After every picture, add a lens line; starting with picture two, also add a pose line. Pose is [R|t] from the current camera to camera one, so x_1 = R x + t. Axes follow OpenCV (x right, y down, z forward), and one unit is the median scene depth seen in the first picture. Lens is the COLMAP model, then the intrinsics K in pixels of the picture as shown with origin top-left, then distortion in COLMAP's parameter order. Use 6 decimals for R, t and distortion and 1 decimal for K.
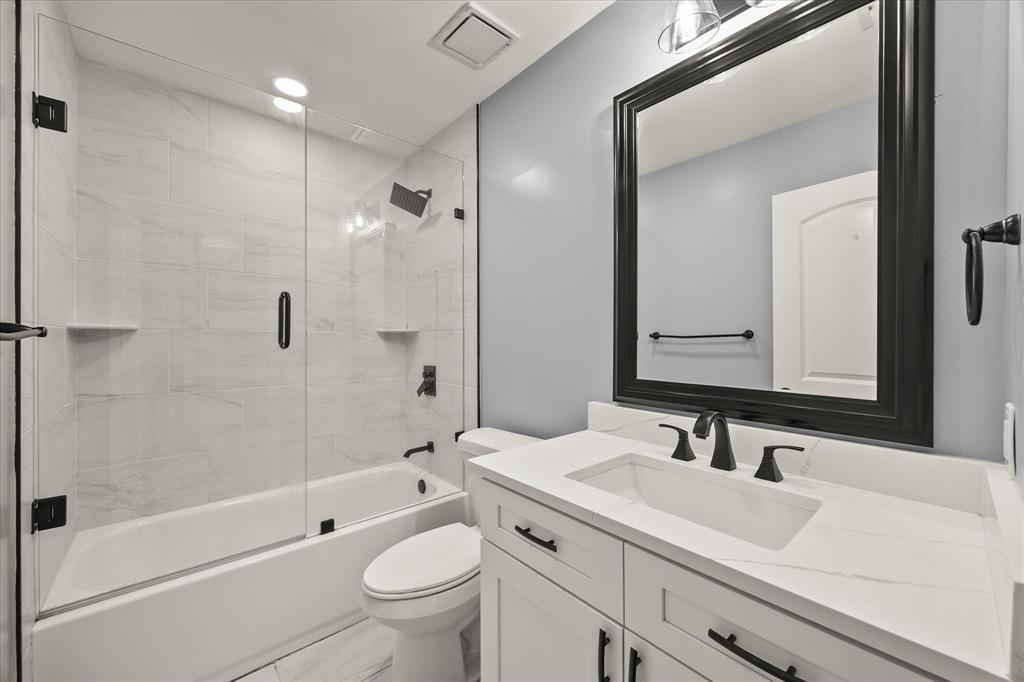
lens RADIAL K [[398.8, 0, 508.7], [0, 398.8, 339.8], [0, 0, 1]] dist [0.006006, -0.000321]
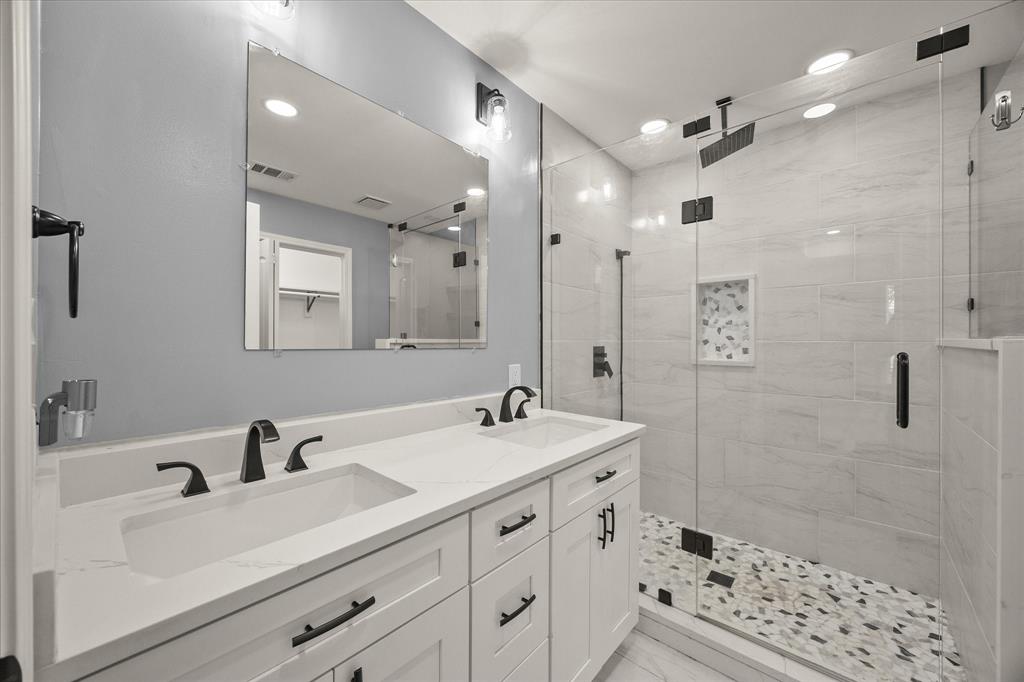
lens RADIAL K [[398.8, 0, 507.8], [0, 398.8, 341.1], [0, 0, 1]] dist [0.006006, -0.000321]
pose [[-0.120275, -0.002010, 0.992739, -0.678876], [0.001163, 0.999997, 0.002165, -0.002599], [-0.992740, 0.001415, -0.120273, 0.778793]]
